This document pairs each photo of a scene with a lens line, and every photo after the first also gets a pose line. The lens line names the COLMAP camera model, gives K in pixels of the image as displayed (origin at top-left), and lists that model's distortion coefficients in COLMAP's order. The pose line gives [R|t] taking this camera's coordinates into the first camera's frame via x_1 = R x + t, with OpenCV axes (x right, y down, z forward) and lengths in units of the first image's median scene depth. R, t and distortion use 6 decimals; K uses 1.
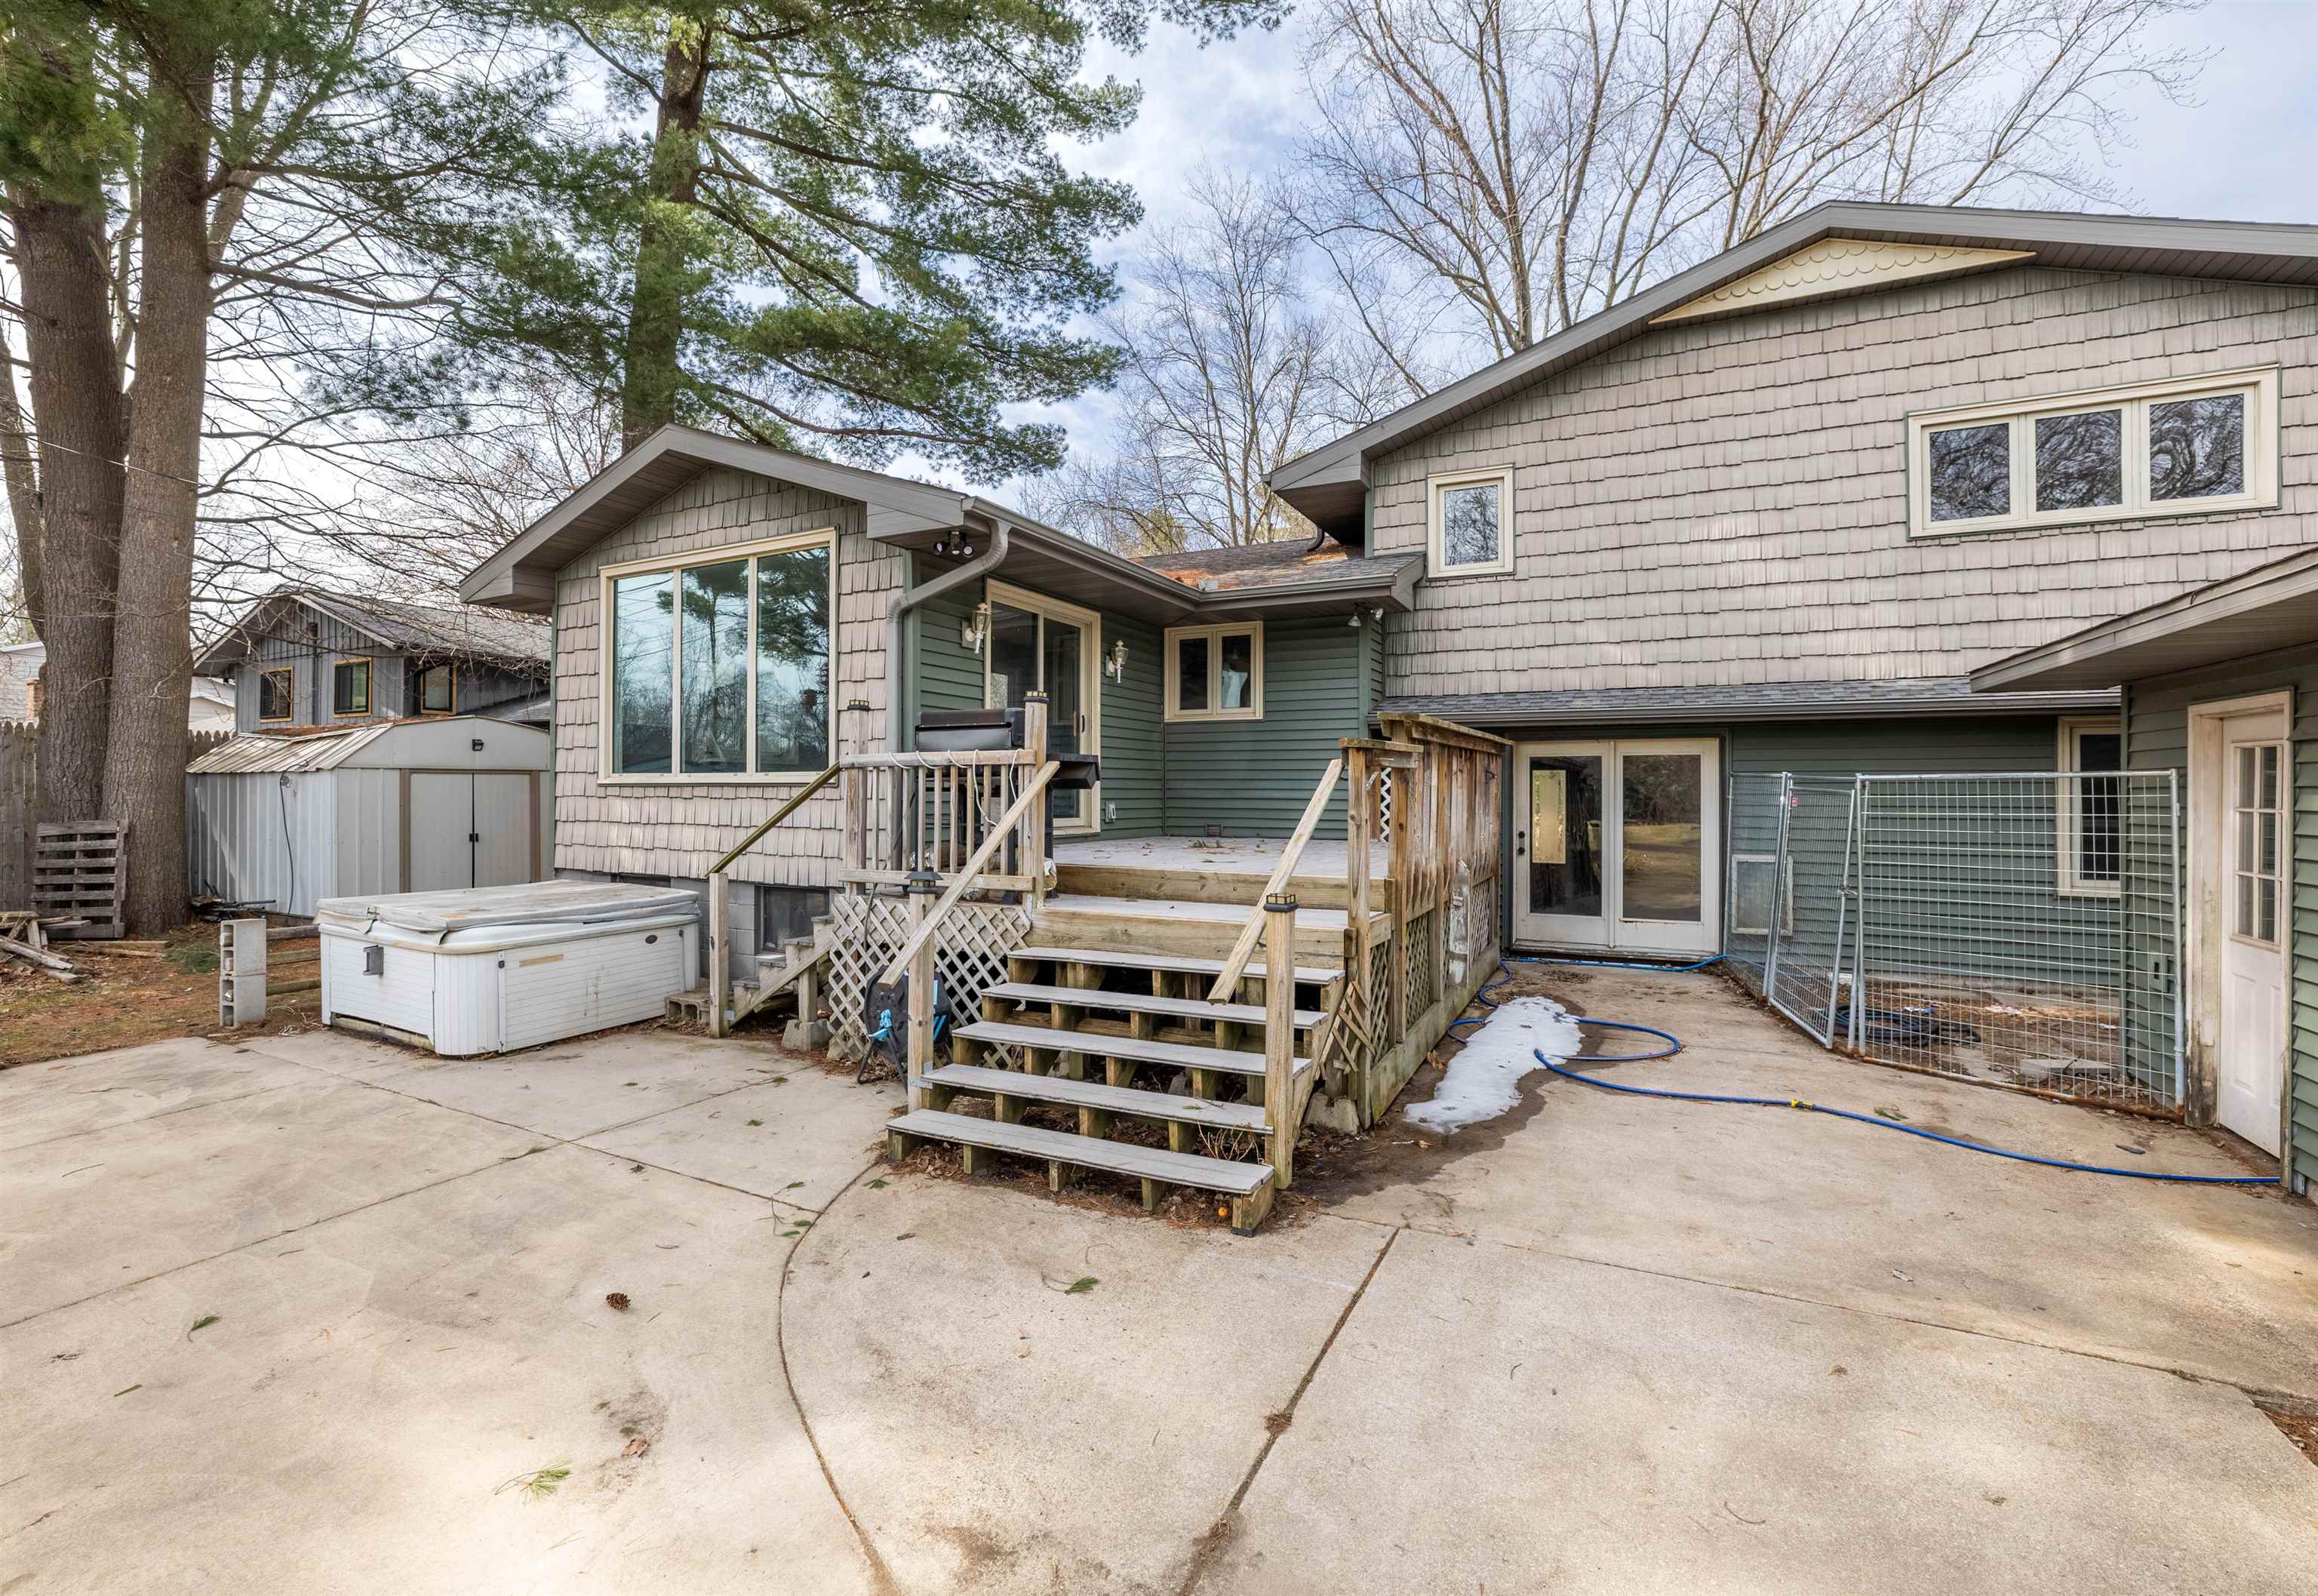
lens RADIAL K [[1000.8, 0, 1159.0], [0, 1000.8, 798.0], [0, 0, 1]] dist [0.000235, 0.000314]
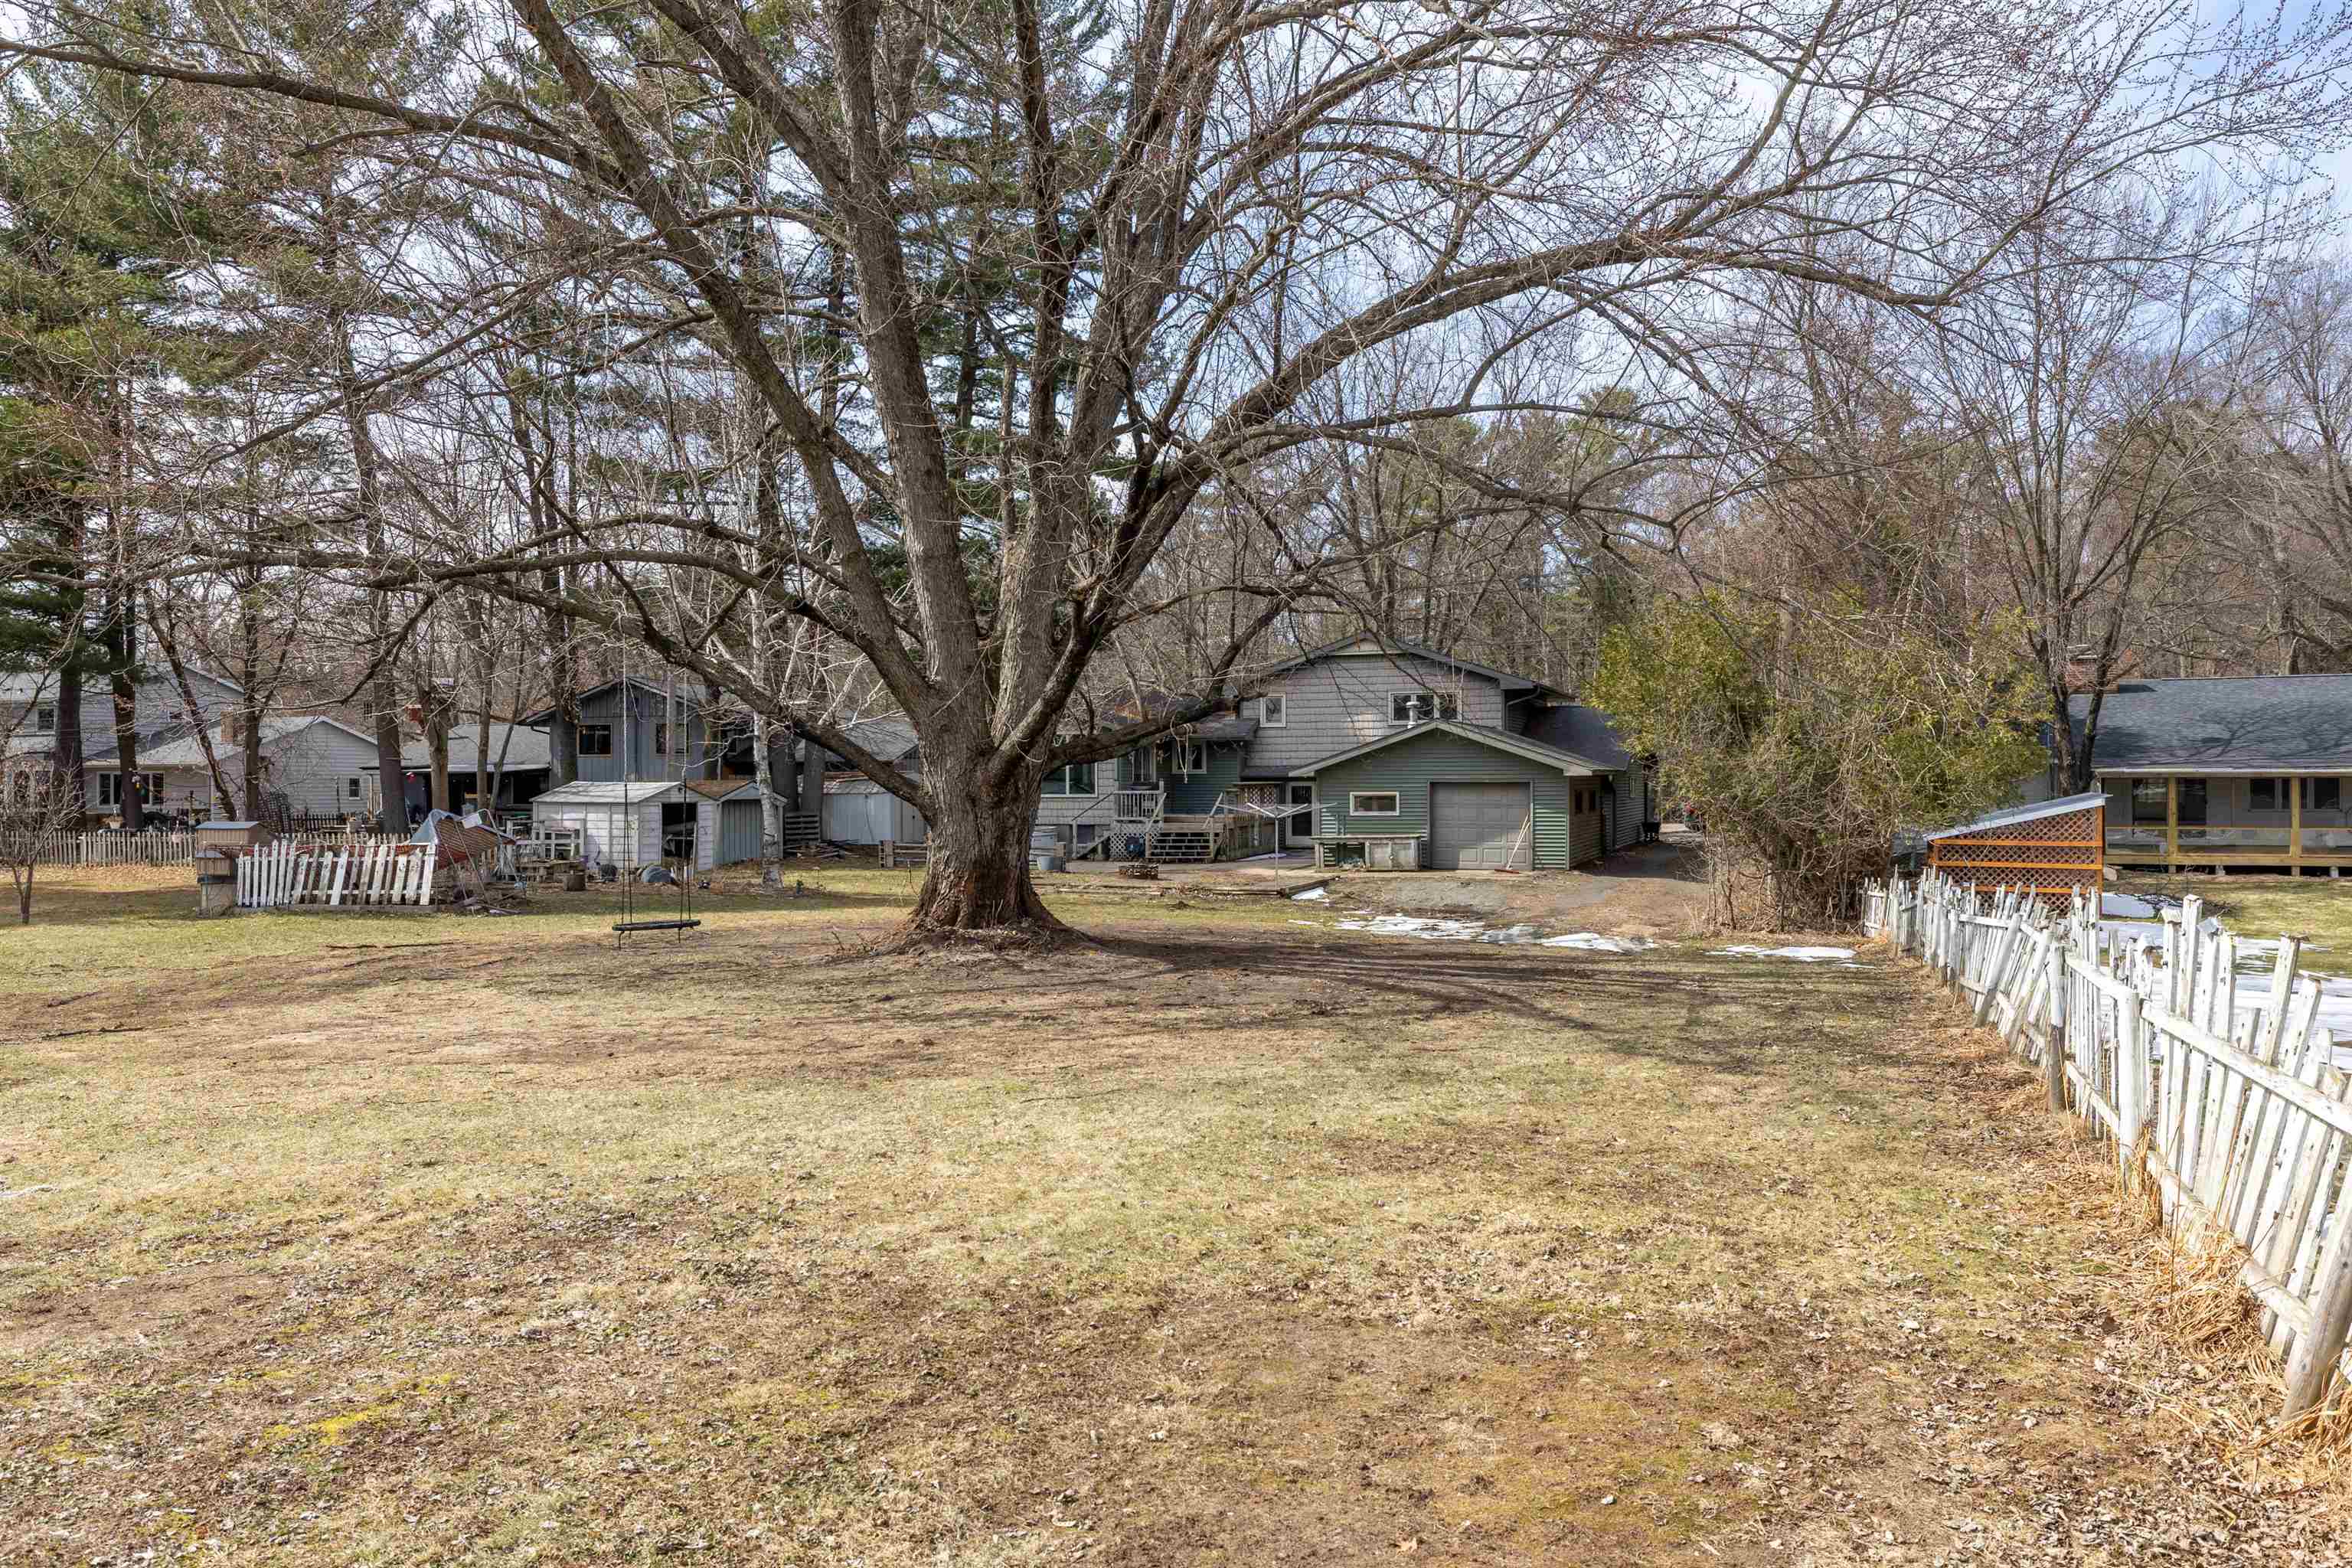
lens RADIAL K [[1770.4, 0, 1176.0], [0, 1770.4, 784.0], [0, 0, 1]] dist [-0.002384, -0.000815]
pose [[0.994796, -0.007050, 0.101646, -0.784123], [0.007978, 0.999930, -0.008721, -0.004572], [-0.101577, 0.009486, 0.994782, -6.392745]]
